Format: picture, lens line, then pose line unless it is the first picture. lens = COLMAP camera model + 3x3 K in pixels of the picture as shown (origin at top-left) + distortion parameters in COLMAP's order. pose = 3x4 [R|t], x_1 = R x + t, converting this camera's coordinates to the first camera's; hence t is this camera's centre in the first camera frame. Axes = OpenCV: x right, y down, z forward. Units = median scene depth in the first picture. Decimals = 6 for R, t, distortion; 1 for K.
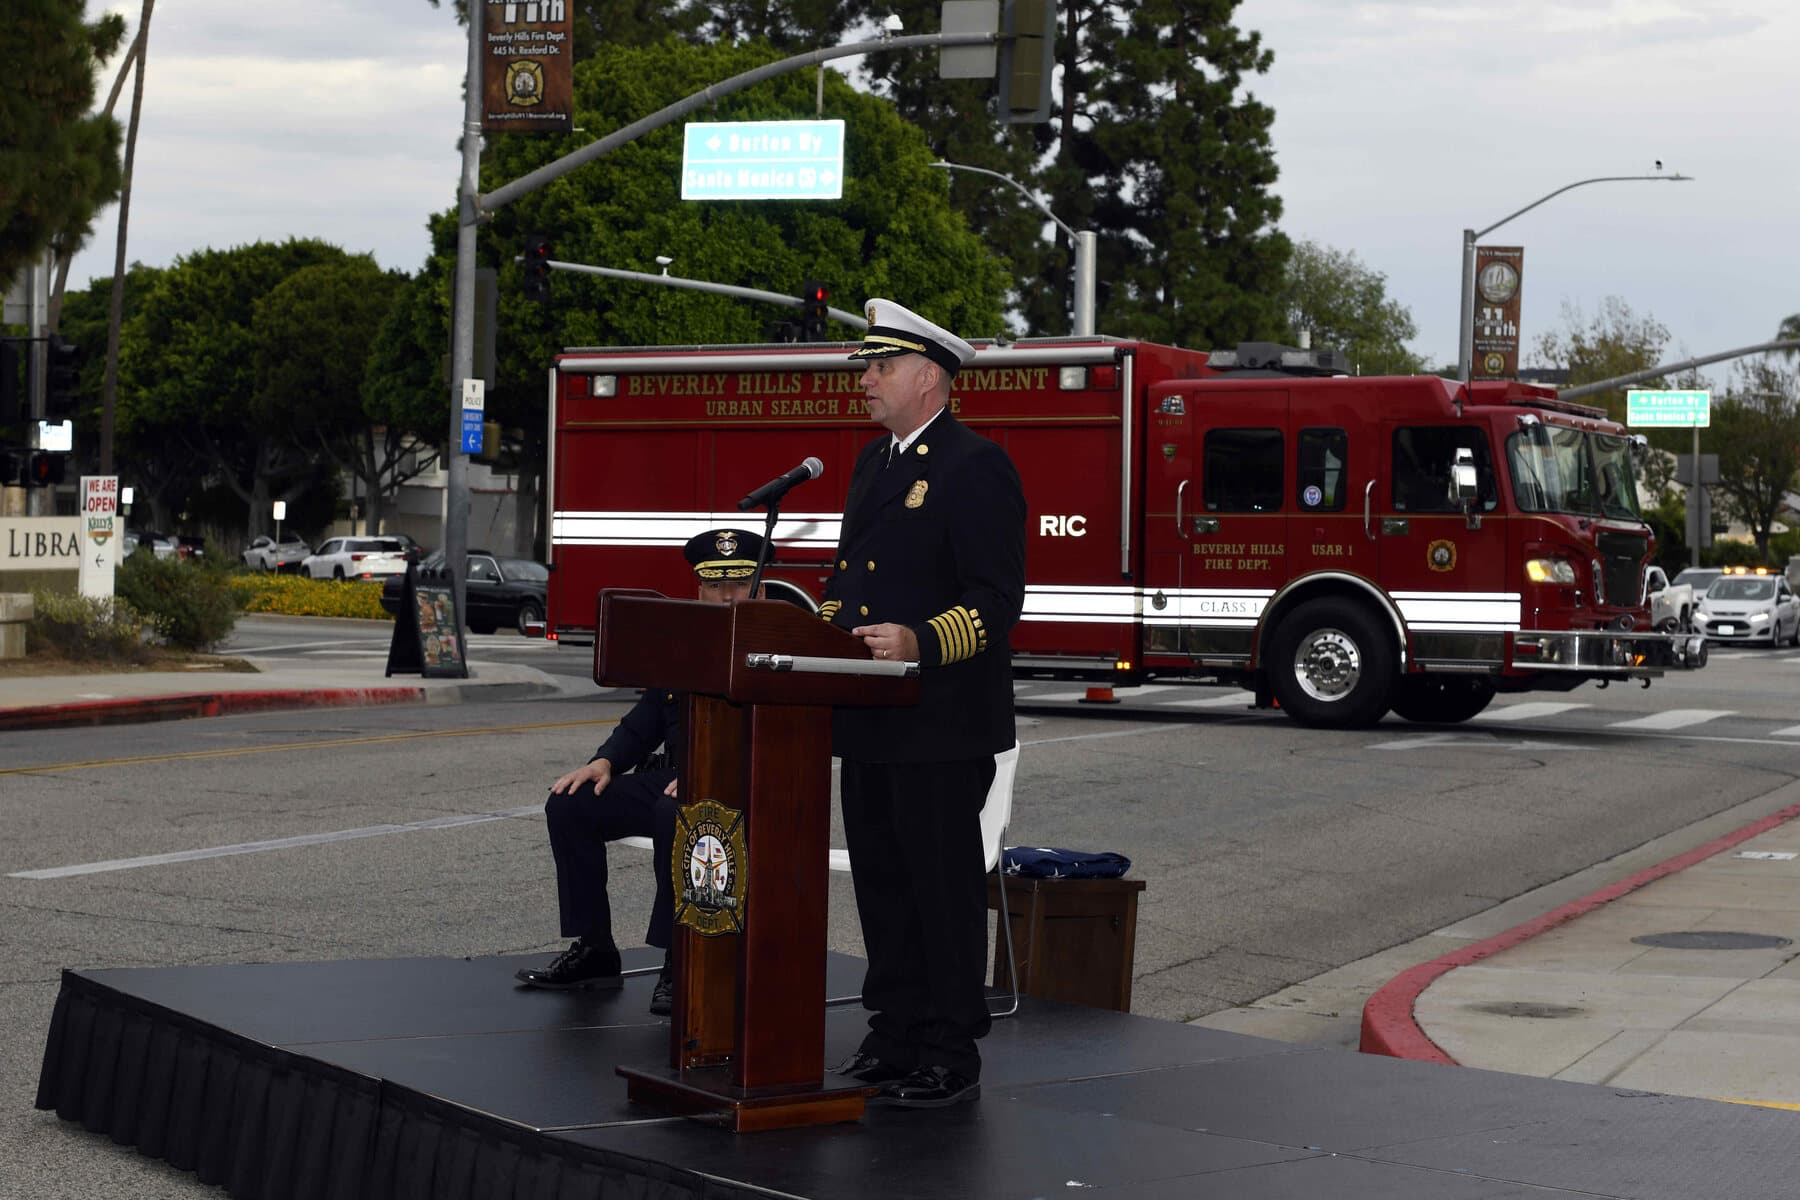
lens RADIAL K [[6315.1, 0, 901.0], [0, 6315.1, 599.9], [0, 0, 1]] dist [-0.411196, 2.931656]
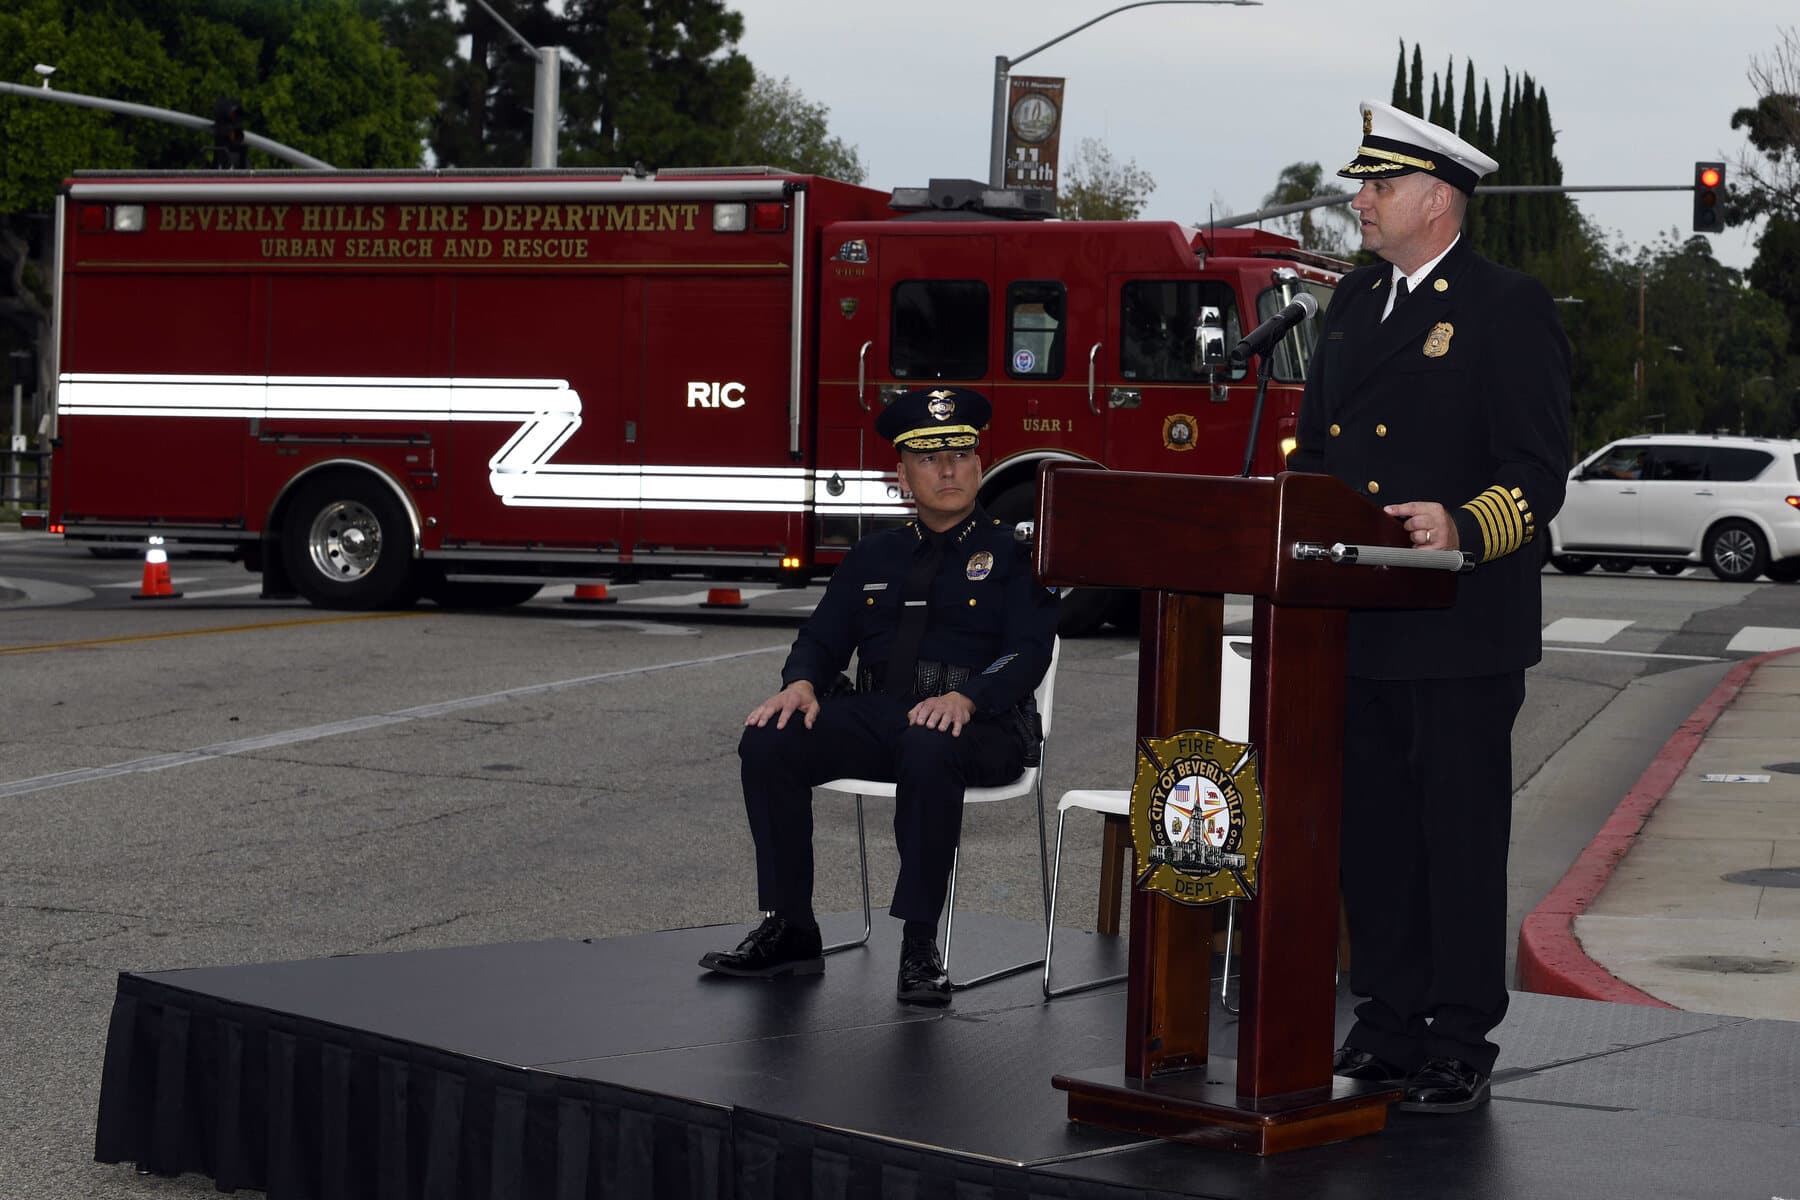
lens RADIAL K [[6315.1, 0, 901.0], [0, 6315.1, 599.9], [0, 0, 1]] dist [-0.411196, 2.931656]
pose [[0.910315, -0.005006, 0.413887, -0.278972], [-0.001011, 0.999897, 0.014316, 0.003167], [-0.413916, -0.013451, 0.910216, 0.220124]]
